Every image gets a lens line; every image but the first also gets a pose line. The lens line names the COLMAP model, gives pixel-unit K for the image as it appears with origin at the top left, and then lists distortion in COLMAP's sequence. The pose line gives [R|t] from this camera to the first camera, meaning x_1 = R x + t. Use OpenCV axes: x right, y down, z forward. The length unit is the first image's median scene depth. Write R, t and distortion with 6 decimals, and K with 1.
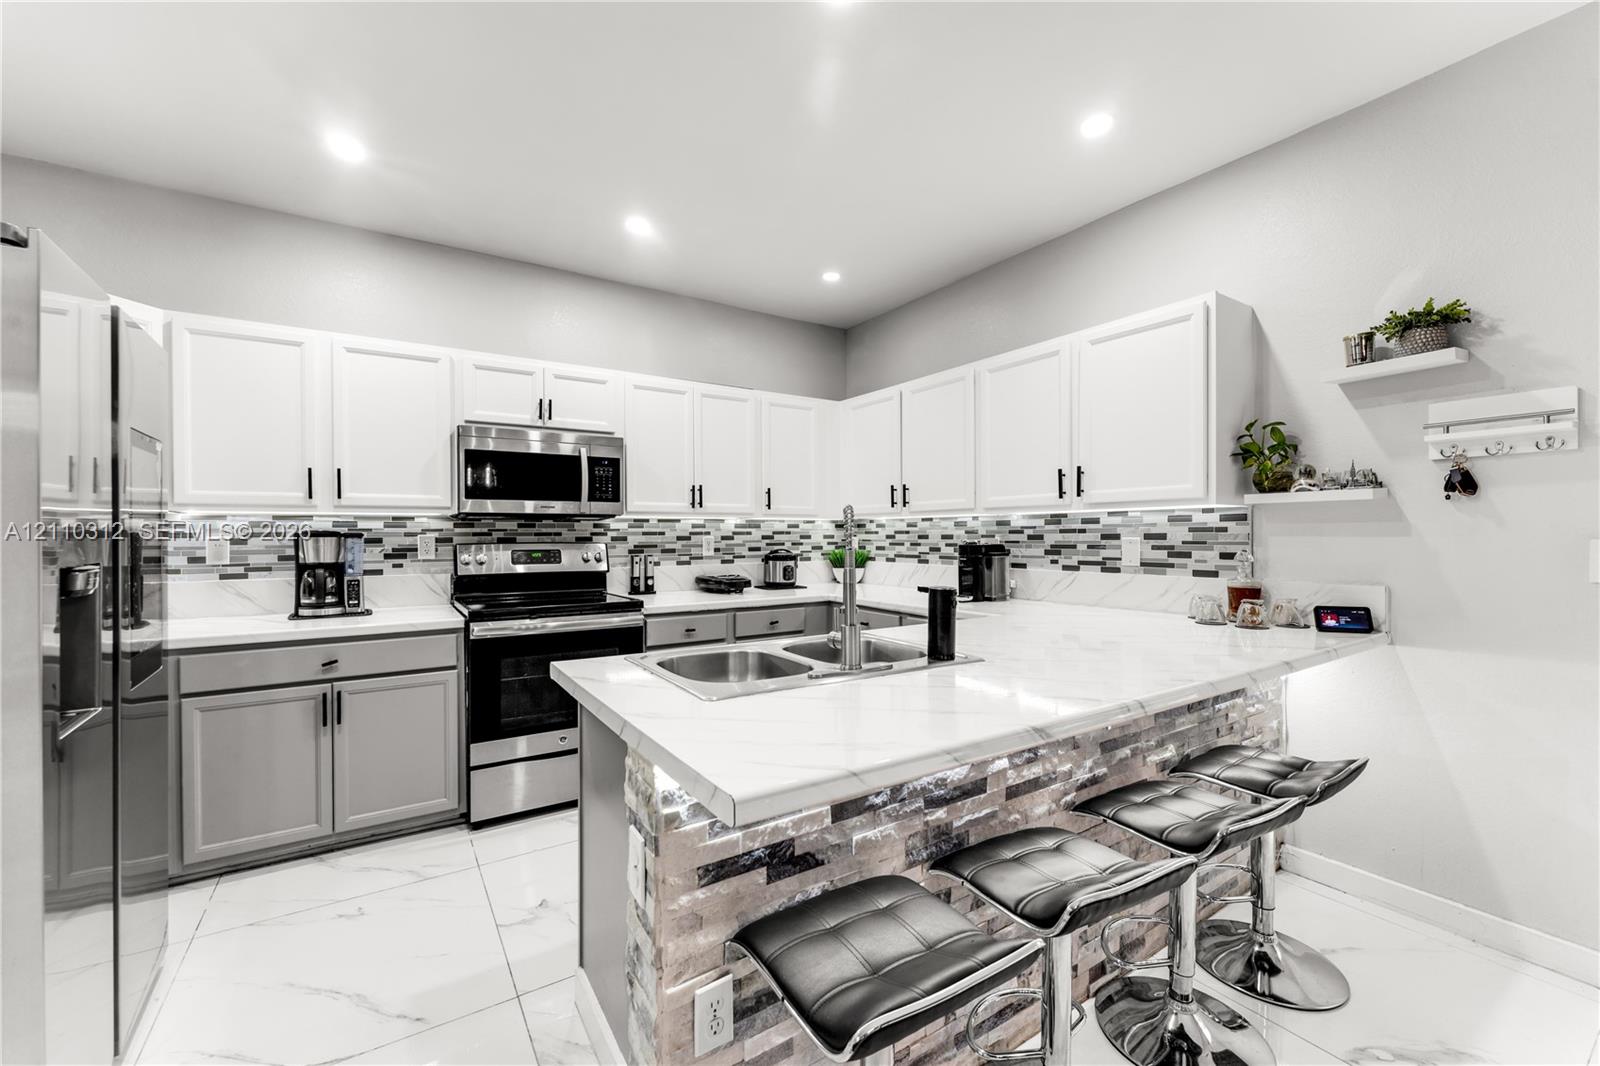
lens RADIAL K [[661.7, 0, 807.0], [0, 661.7, 537.2], [0, 0, 1]] dist [-0.002256, 0.000219]
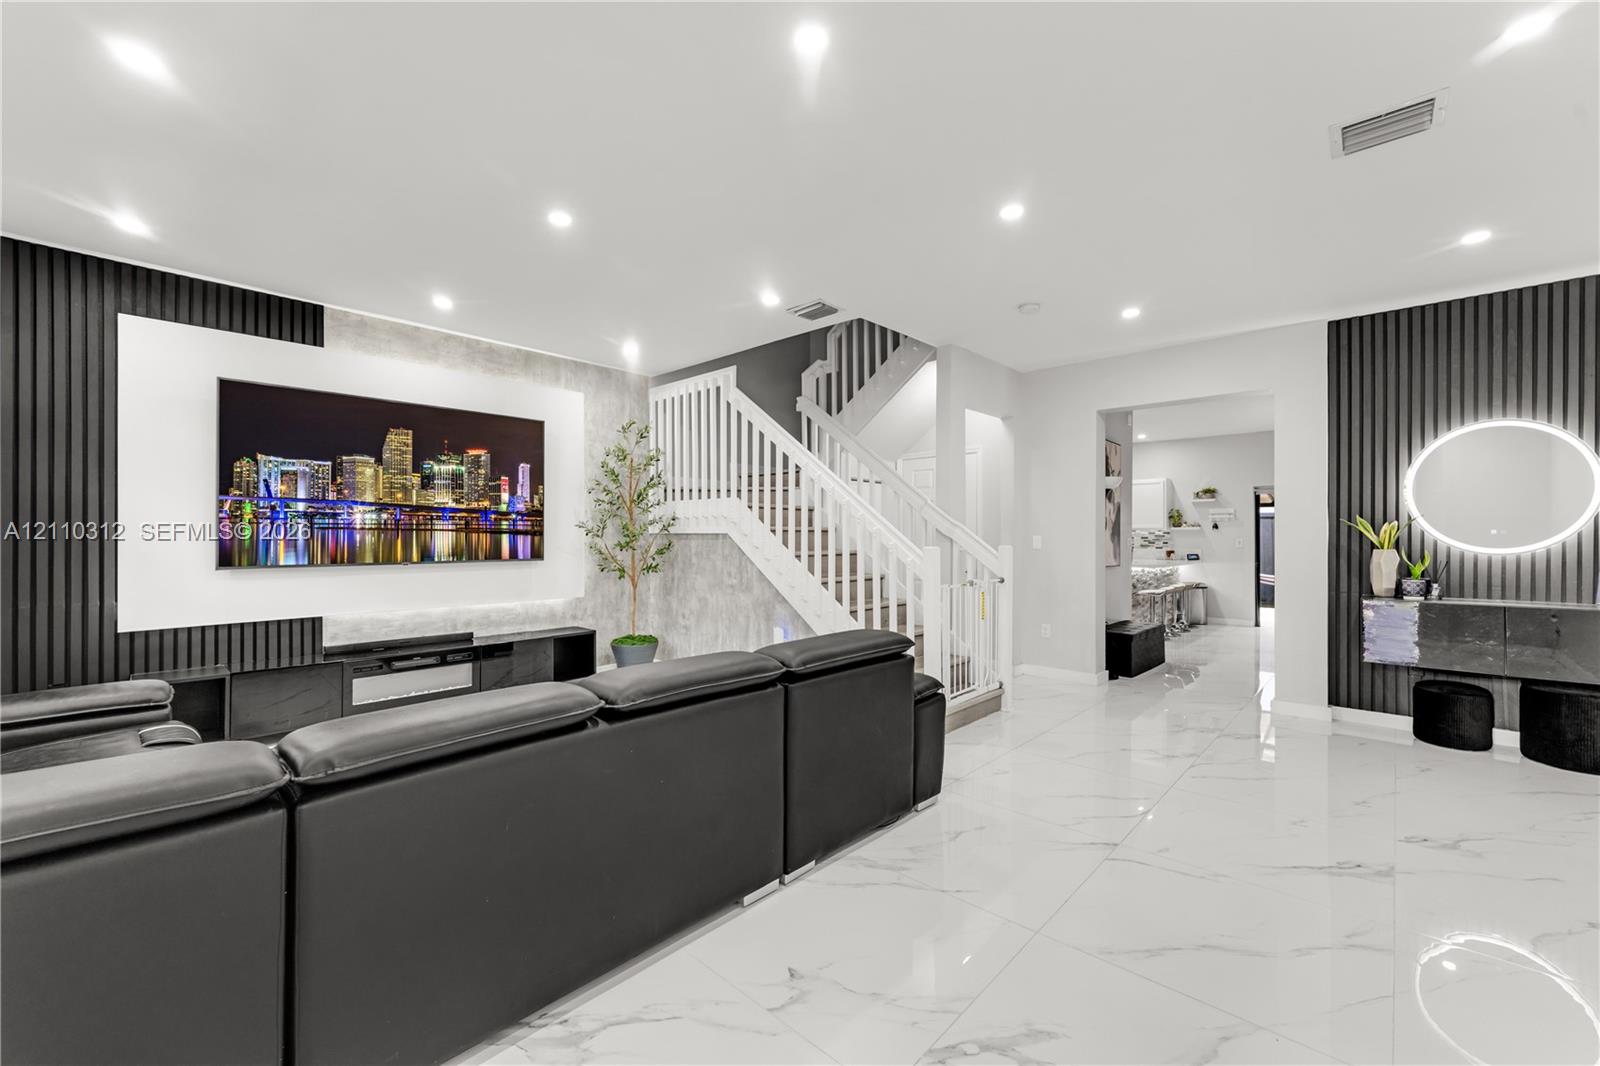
lens RADIAL K [[661.7, 0, 811.0], [0, 661.7, 534.0], [0, 0, 1]] dist [-0.002256, 0.000219]
pose [[0.966494, 0.002742, 0.256675, -2.034316], [-0.001243, 0.999981, -0.006003, 0.001309], [-0.256687, 0.005482, 0.966479, -1.904682]]
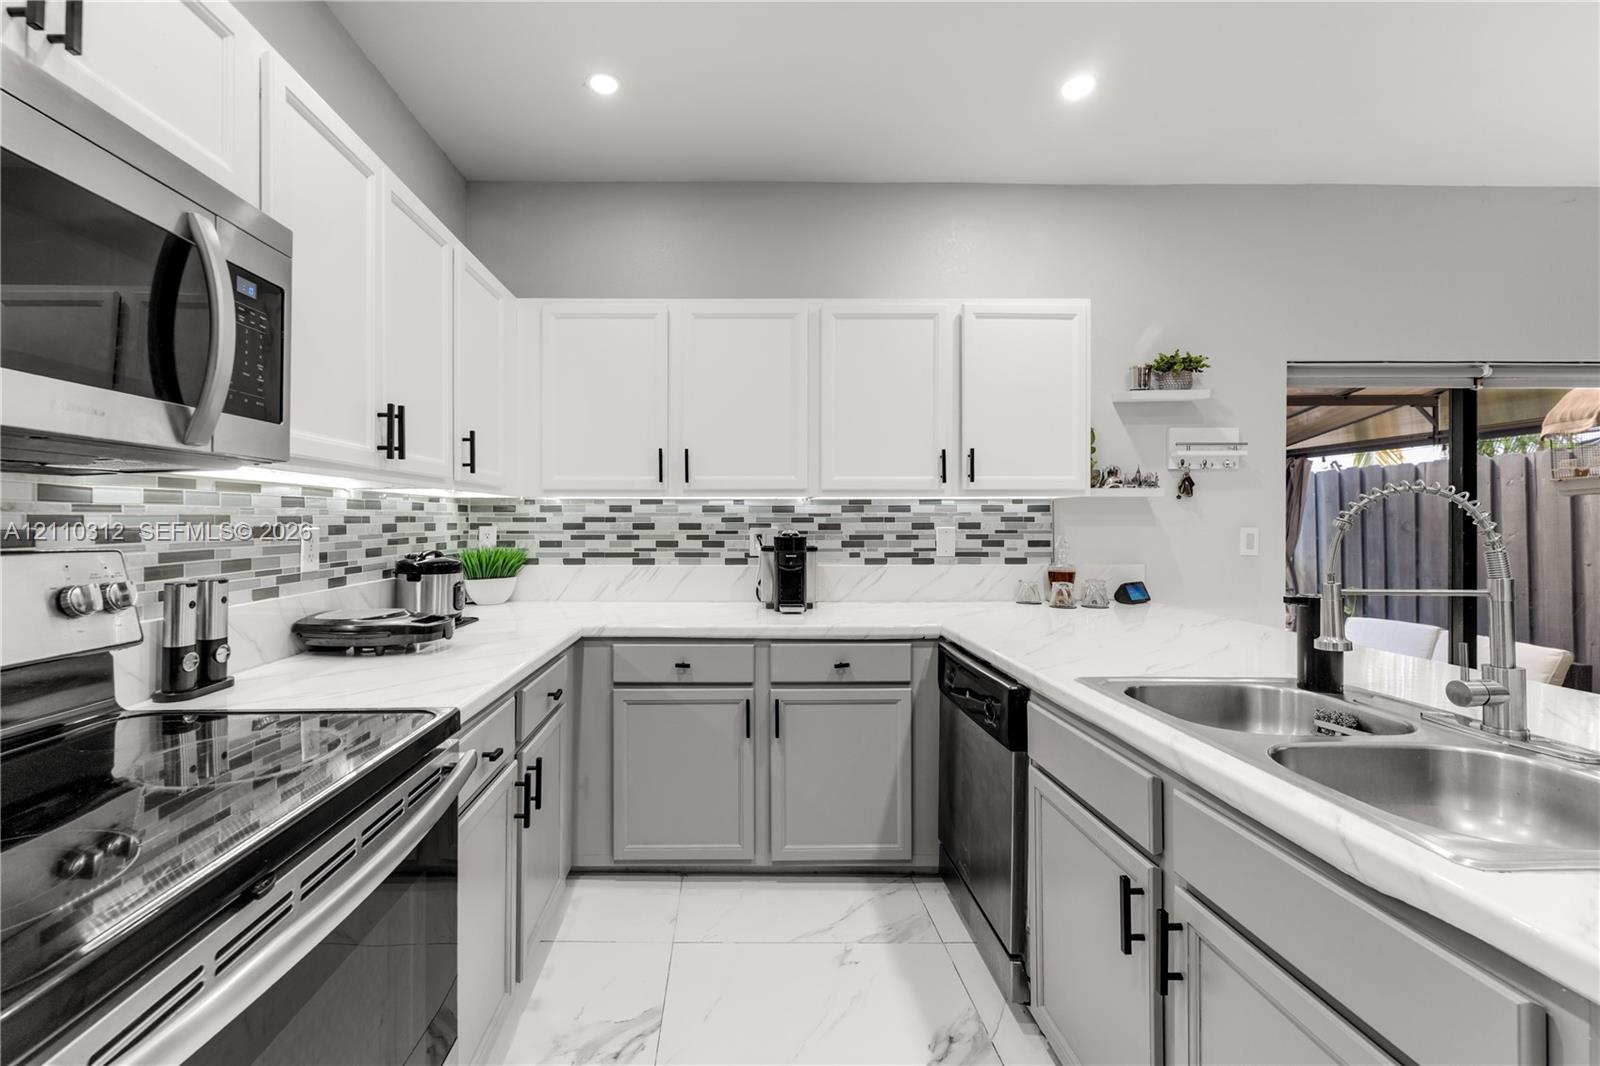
lens RADIAL K [[661.7, 0, 788.5], [0, 661.7, 522.3], [0, 0, 1]] dist [-0.002256, 0.000219]
pose [[0.551044, 0.002270, 0.834473, -0.426158], [0.000846, 0.999994, -0.003279, -0.003213], [-0.834476, 0.002513, 0.551038, 0.636110]]
